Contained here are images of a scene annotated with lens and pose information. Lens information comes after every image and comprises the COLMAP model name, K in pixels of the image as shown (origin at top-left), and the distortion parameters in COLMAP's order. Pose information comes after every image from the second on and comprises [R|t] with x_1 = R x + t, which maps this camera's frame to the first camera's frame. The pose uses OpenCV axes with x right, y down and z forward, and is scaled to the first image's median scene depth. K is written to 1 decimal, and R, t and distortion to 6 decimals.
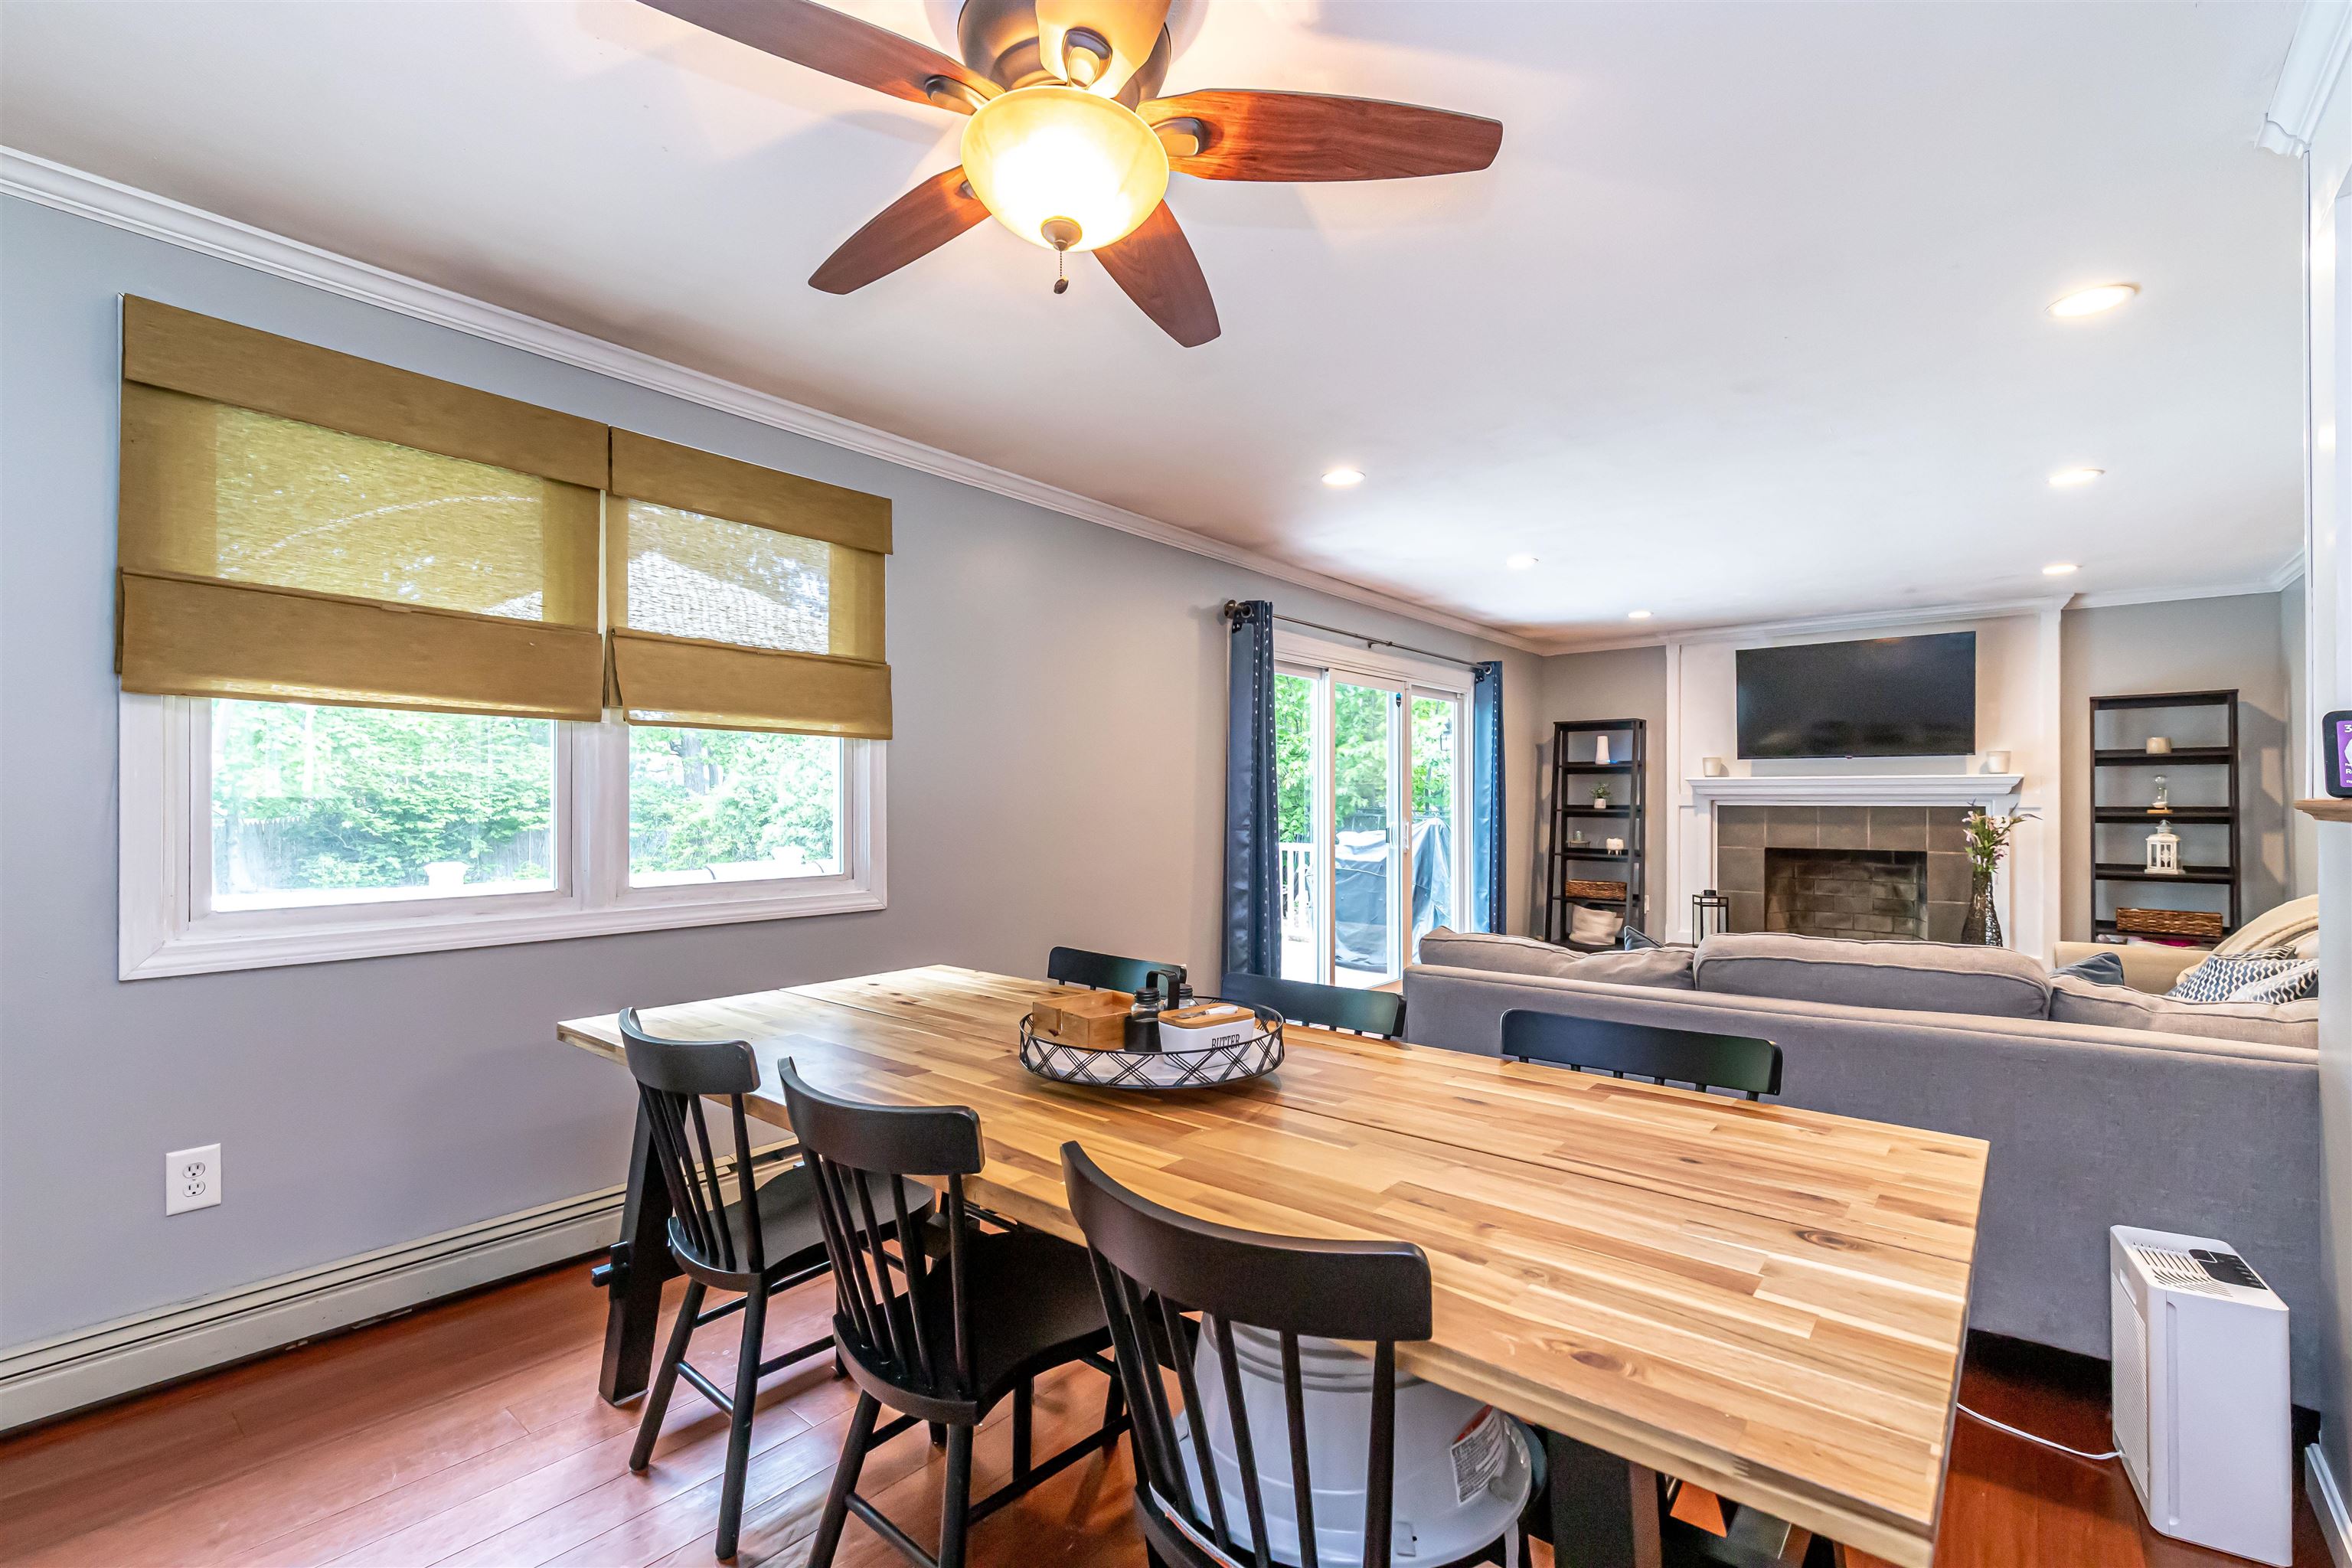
lens RADIAL K [[999.4, 0, 1190.8], [0, 999.4, 799.8], [0, 0, 1]] dist [0.002115, -0.000952]
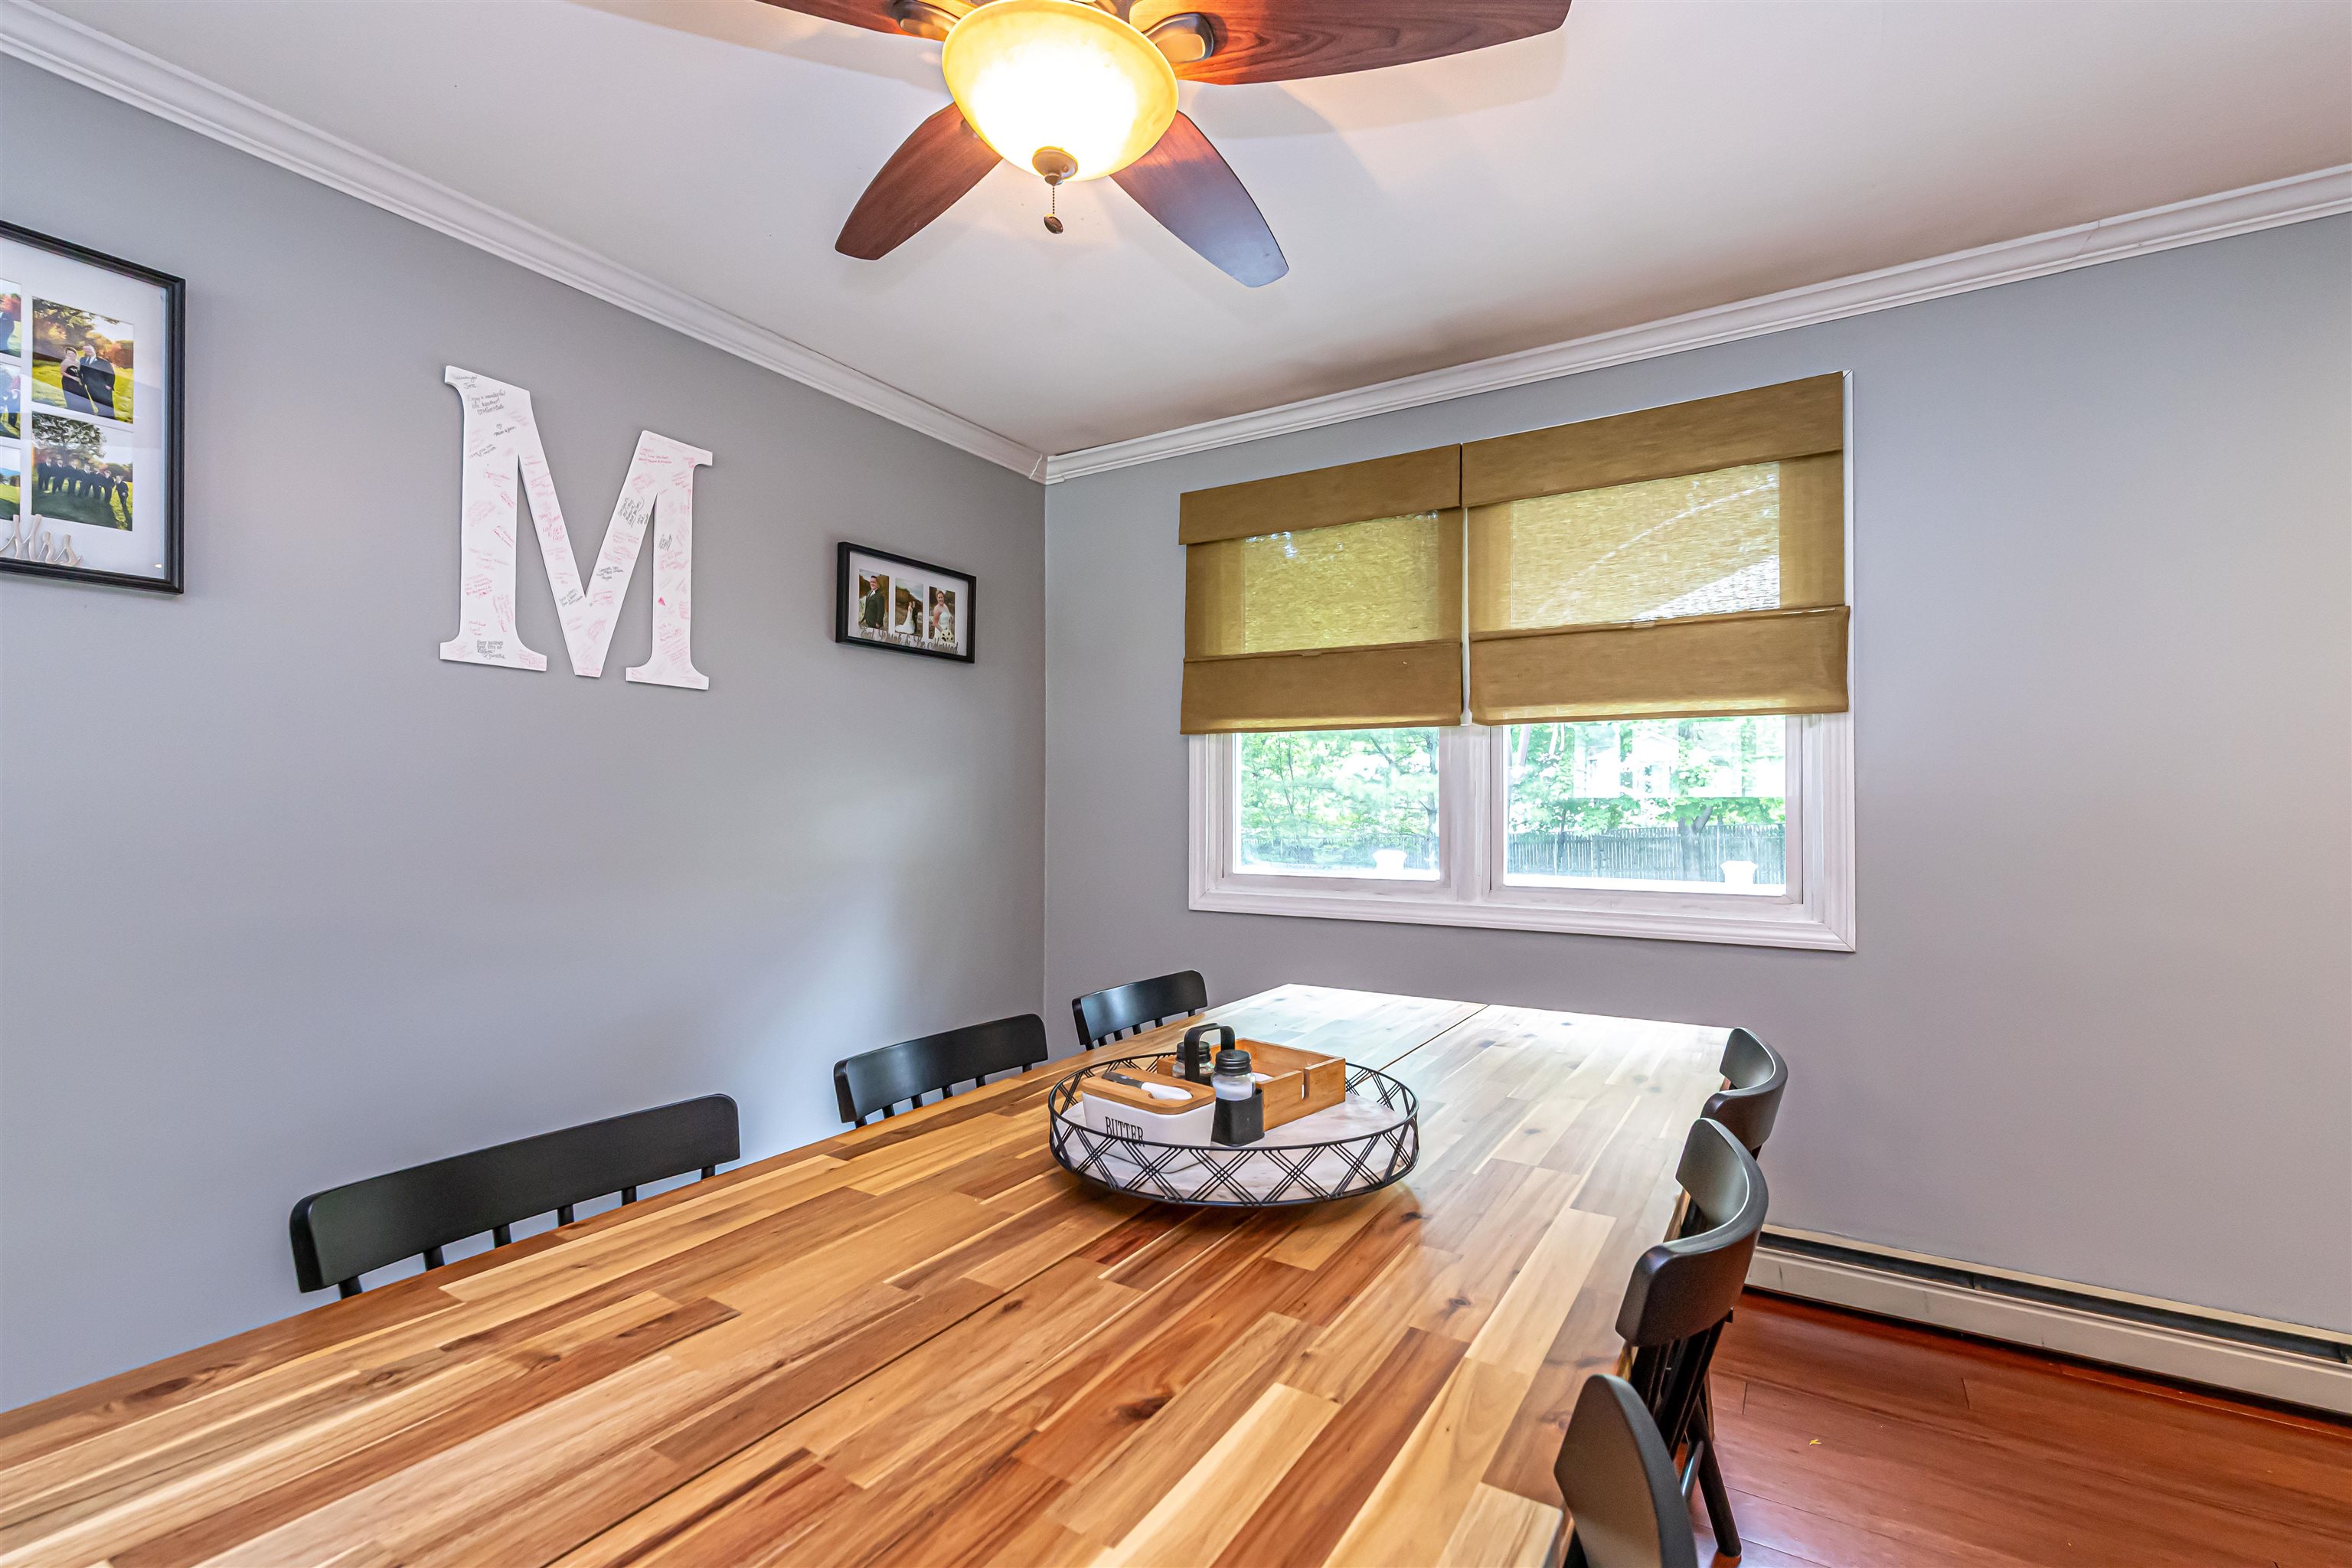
lens RADIAL K [[999.4, 0, 1117.7], [0, 999.4, 804.1], [0, 0, 1]] dist [0.002115, -0.000952]
pose [[0.139569, 0.000179, -0.990212, 0.407590], [0.001801, 0.999998, 0.000435, 0.004332], [0.990211, -0.001844, 0.139569, 0.492485]]
